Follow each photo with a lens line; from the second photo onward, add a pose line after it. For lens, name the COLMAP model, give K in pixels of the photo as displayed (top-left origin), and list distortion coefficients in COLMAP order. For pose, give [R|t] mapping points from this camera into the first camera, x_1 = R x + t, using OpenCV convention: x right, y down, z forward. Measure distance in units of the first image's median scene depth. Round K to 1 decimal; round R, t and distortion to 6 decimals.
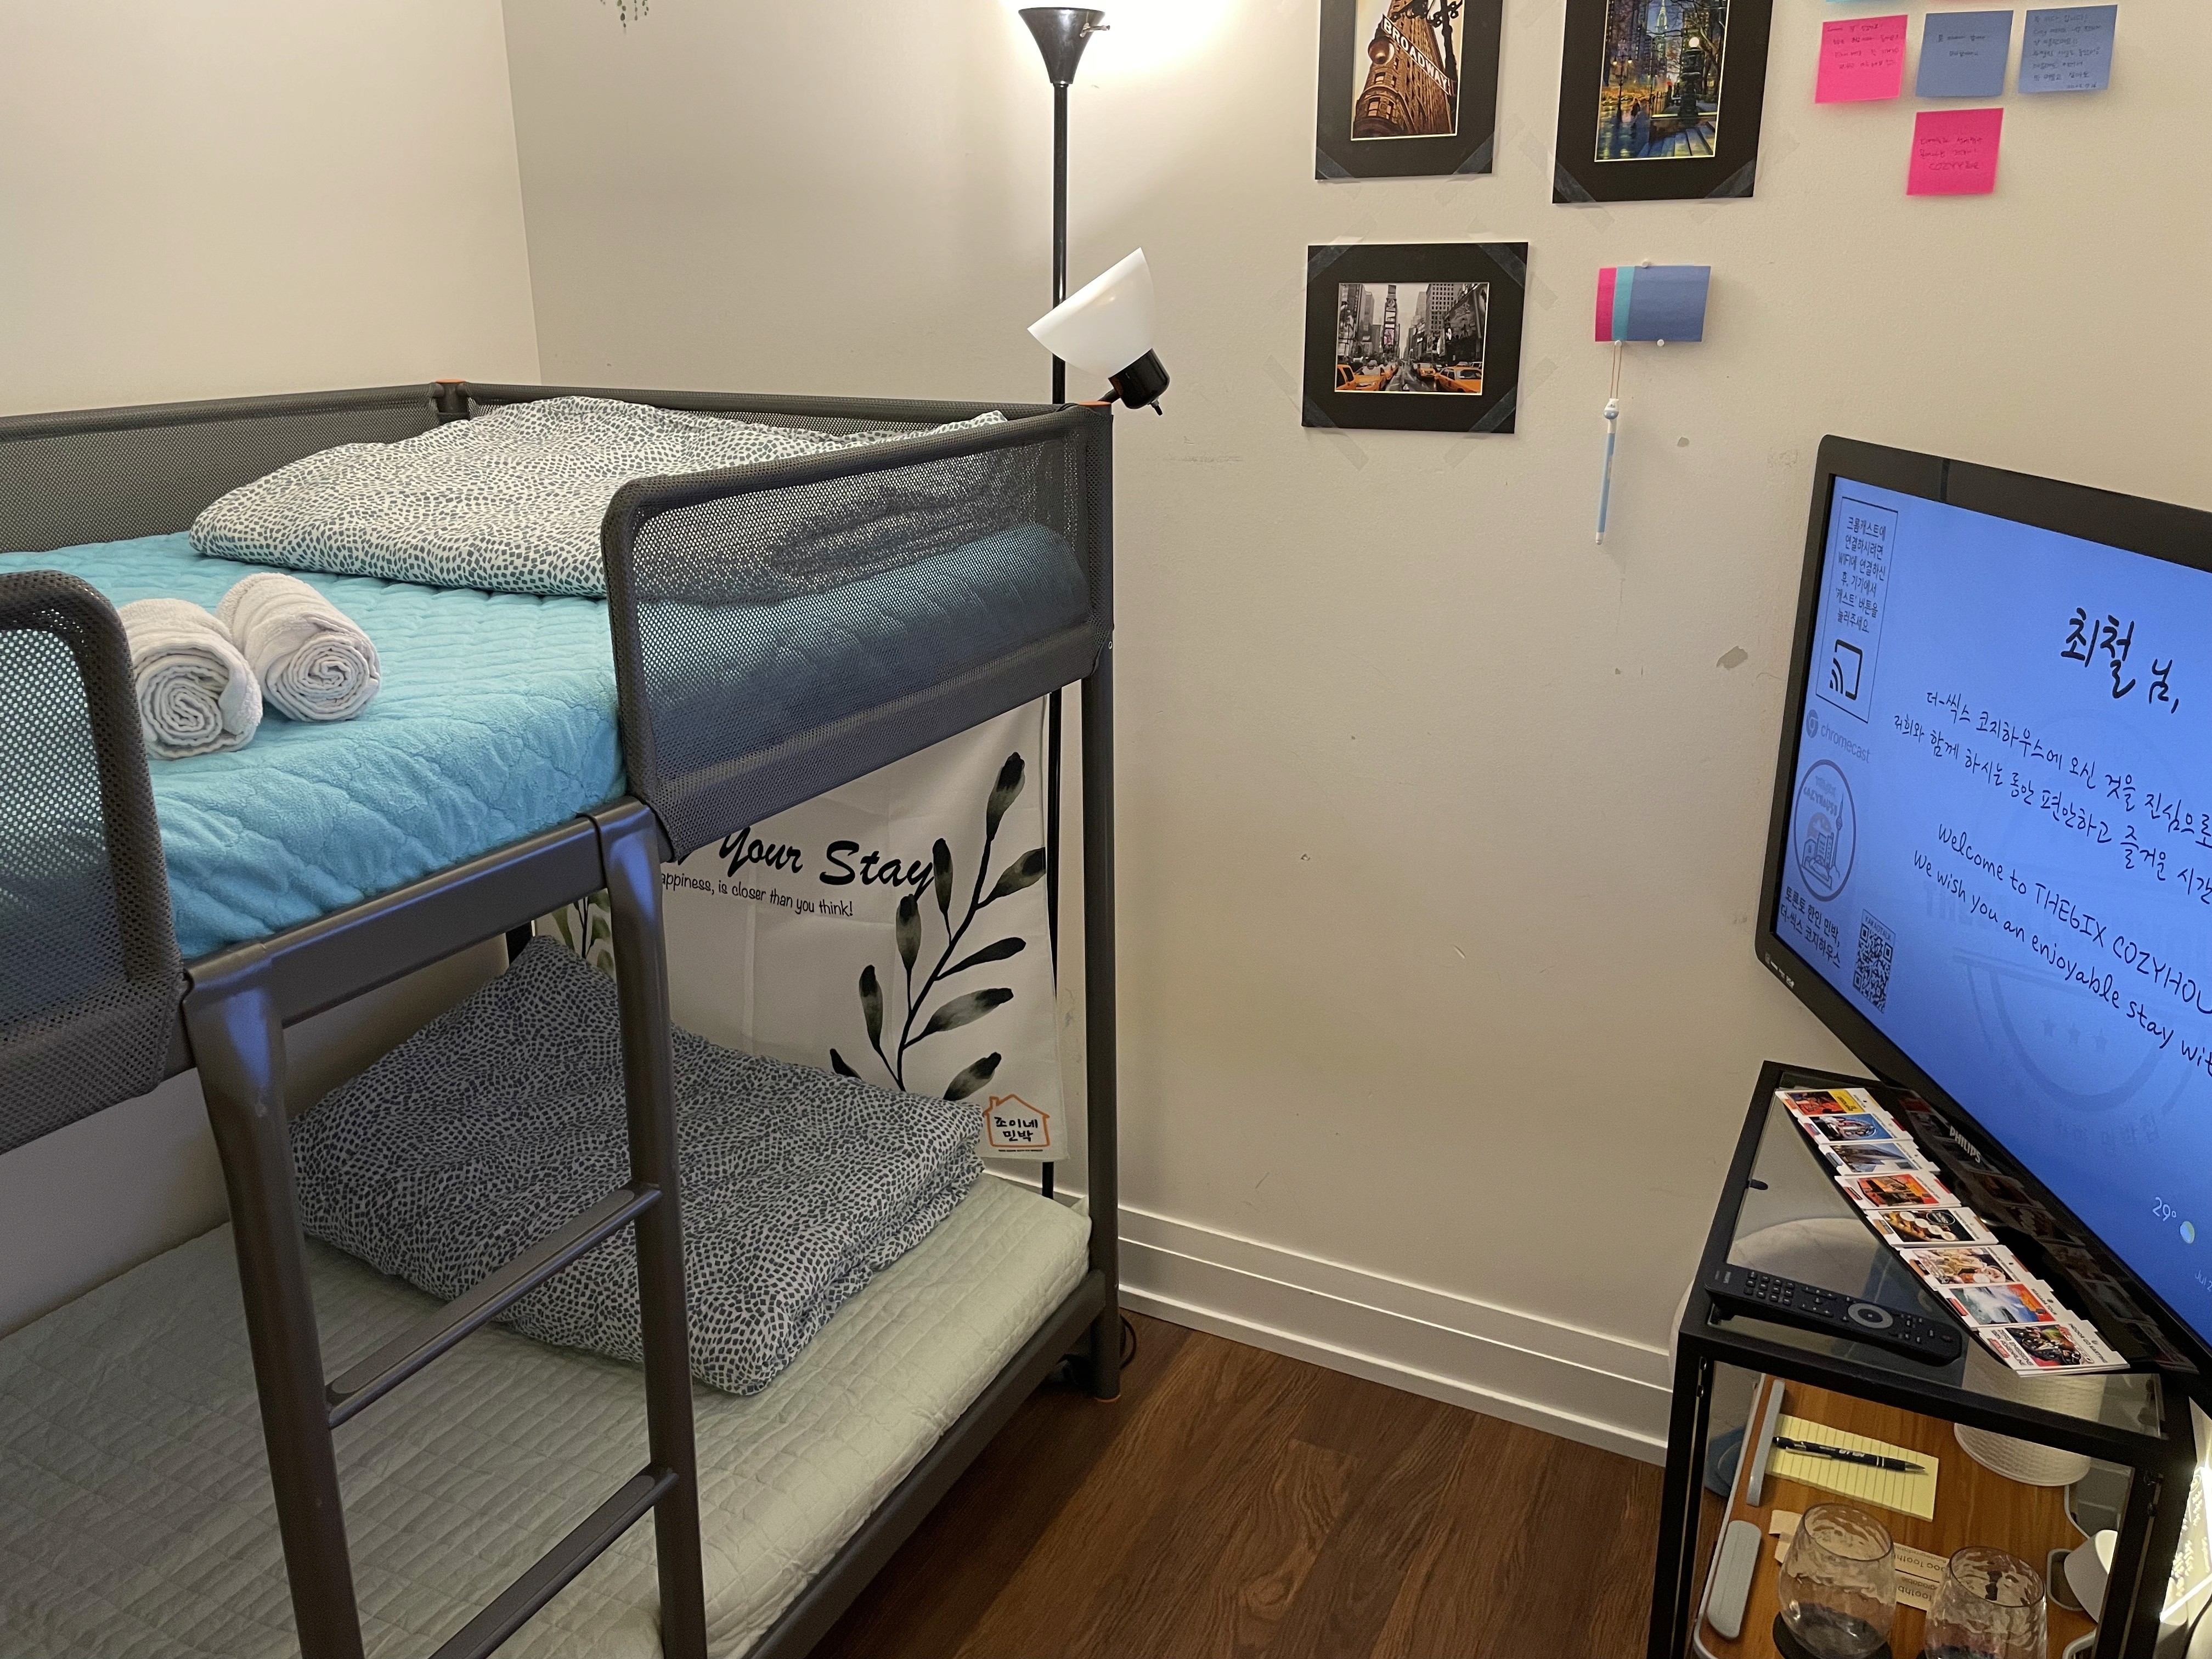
lens RADIAL K [[1720.1, 0, 1086.3], [0, 1720.1, 843.7], [0, 0, 1]] dist [0.077386, -0.098916]
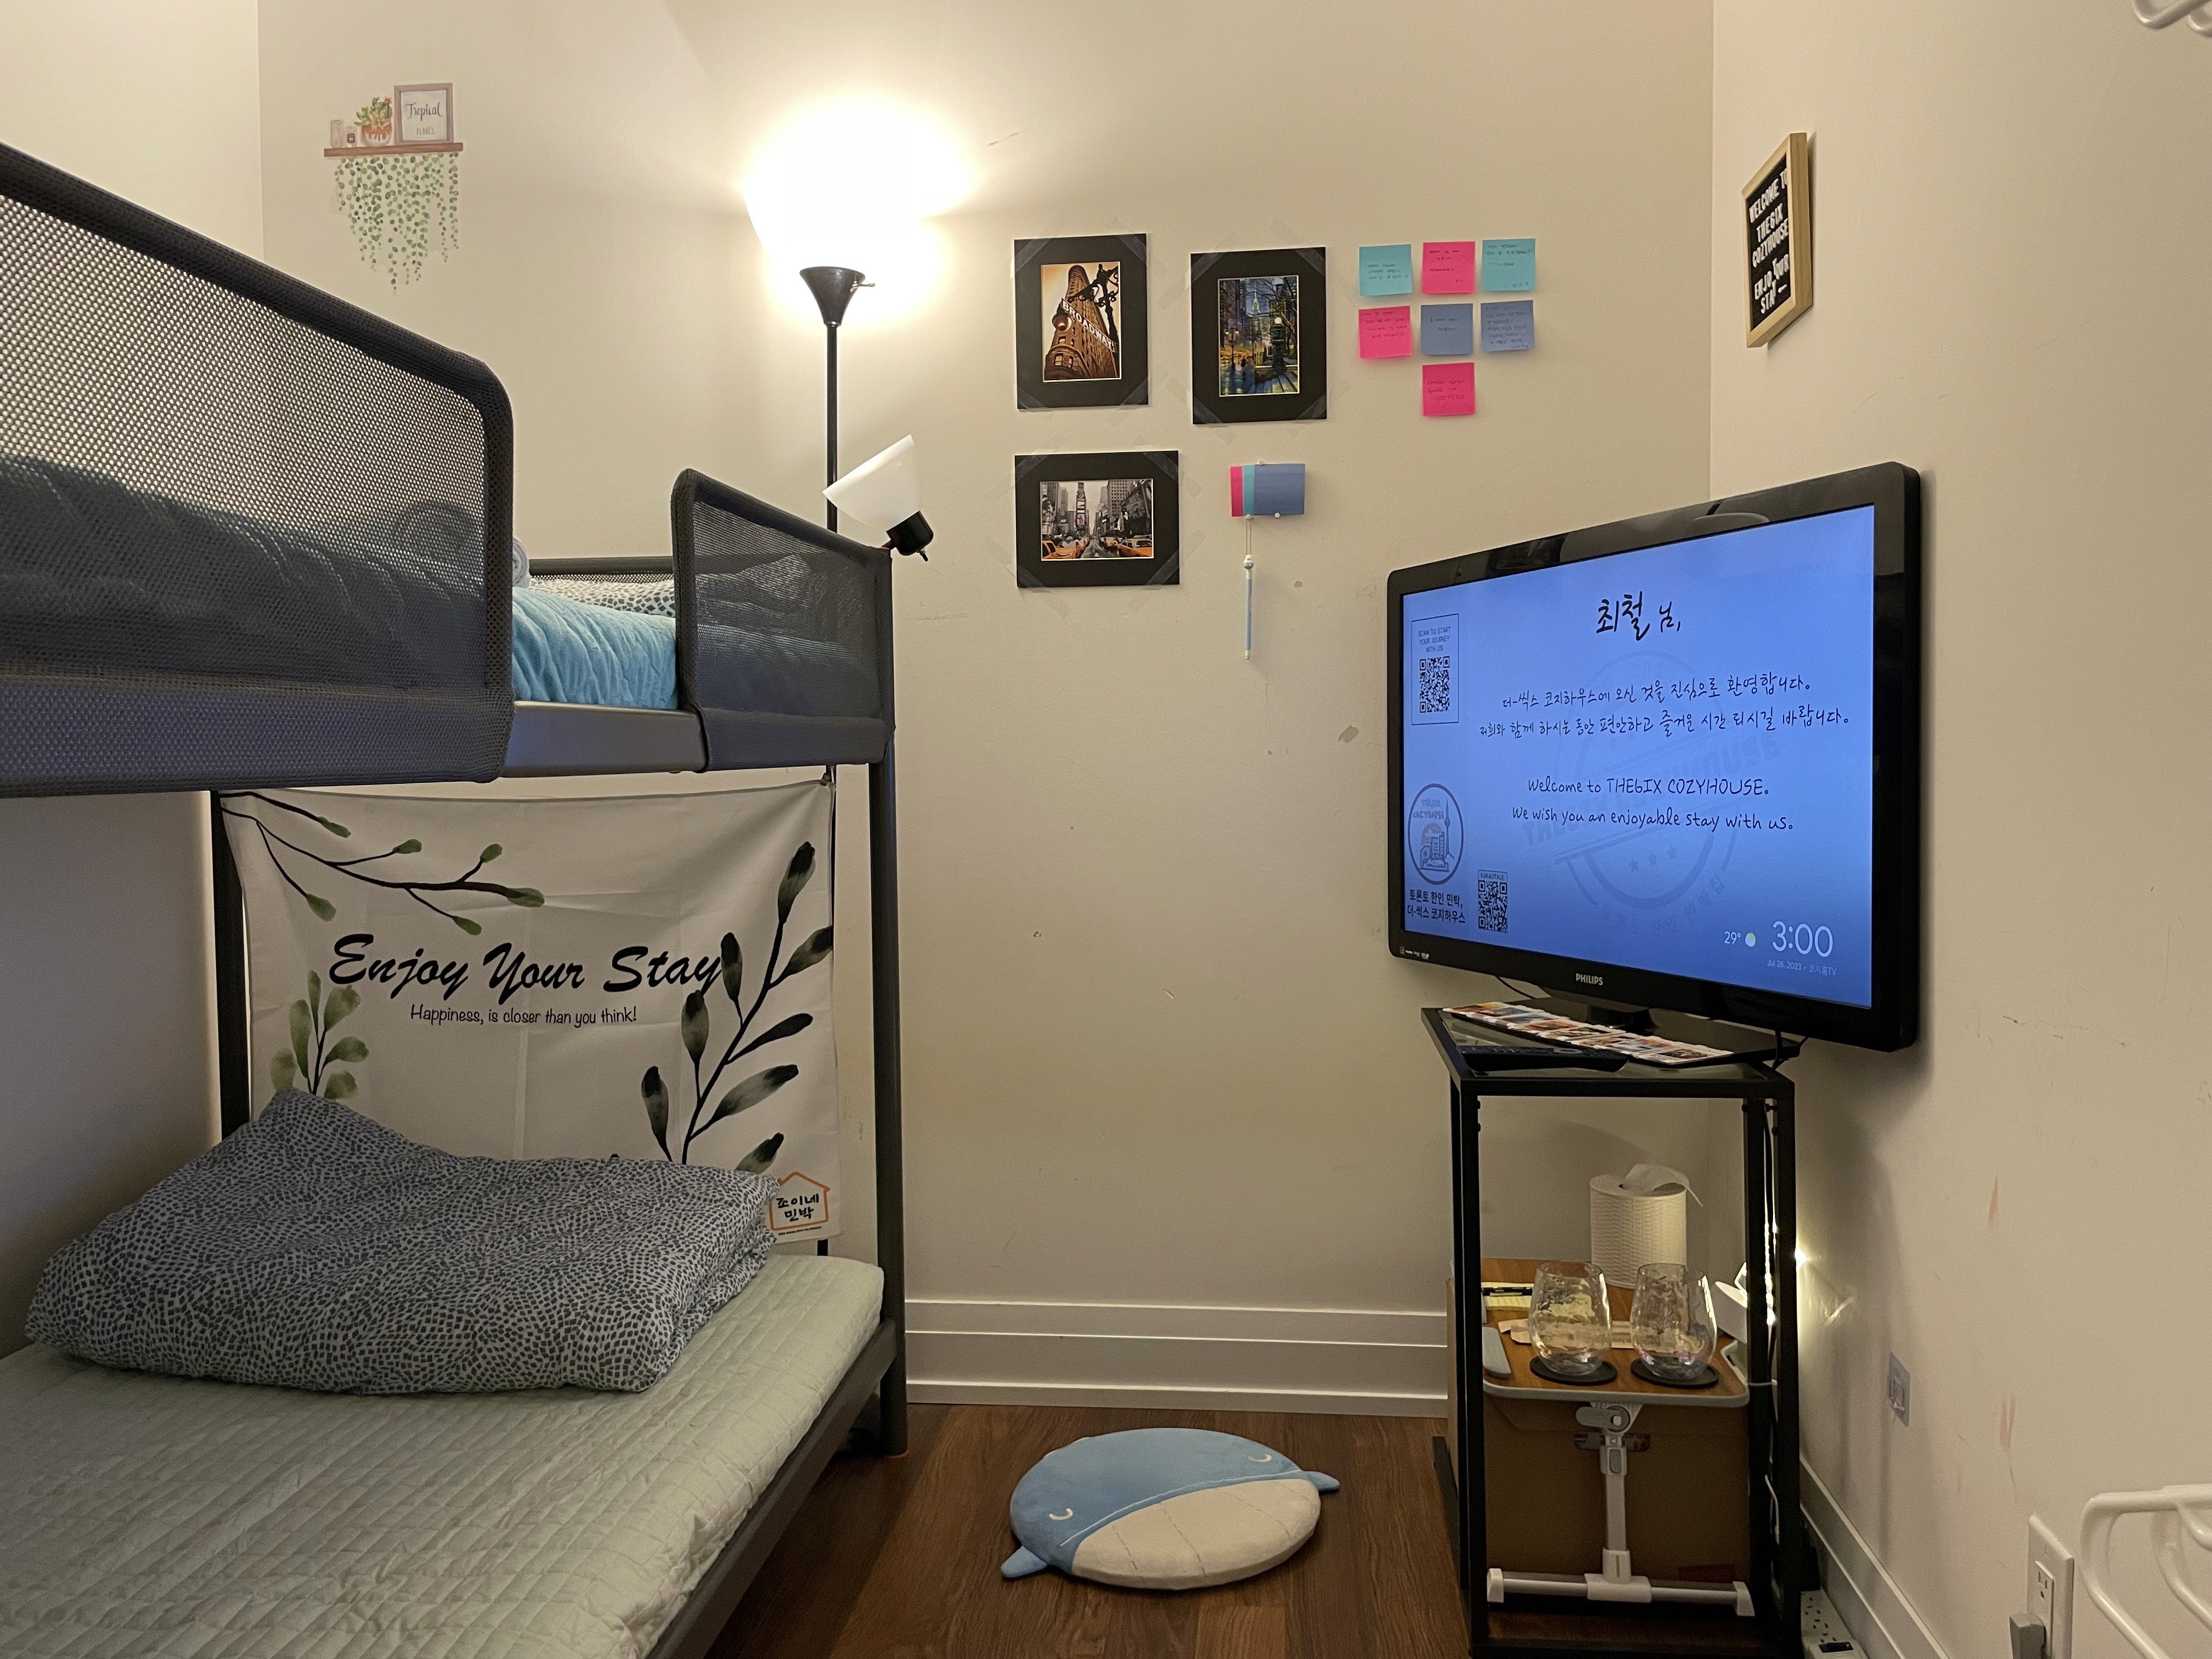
lens RADIAL K [[1720.1, 0, 1127.5], [0, 1720.1, 829.4], [0, 0, 1]] dist [0.077386, -0.098916]
pose [[0.930705, -0.022673, 0.365066, -0.291263], [0.120861, 0.961078, -0.248437, 0.281565], [-0.345225, 0.275344, 0.897221, -0.150523]]
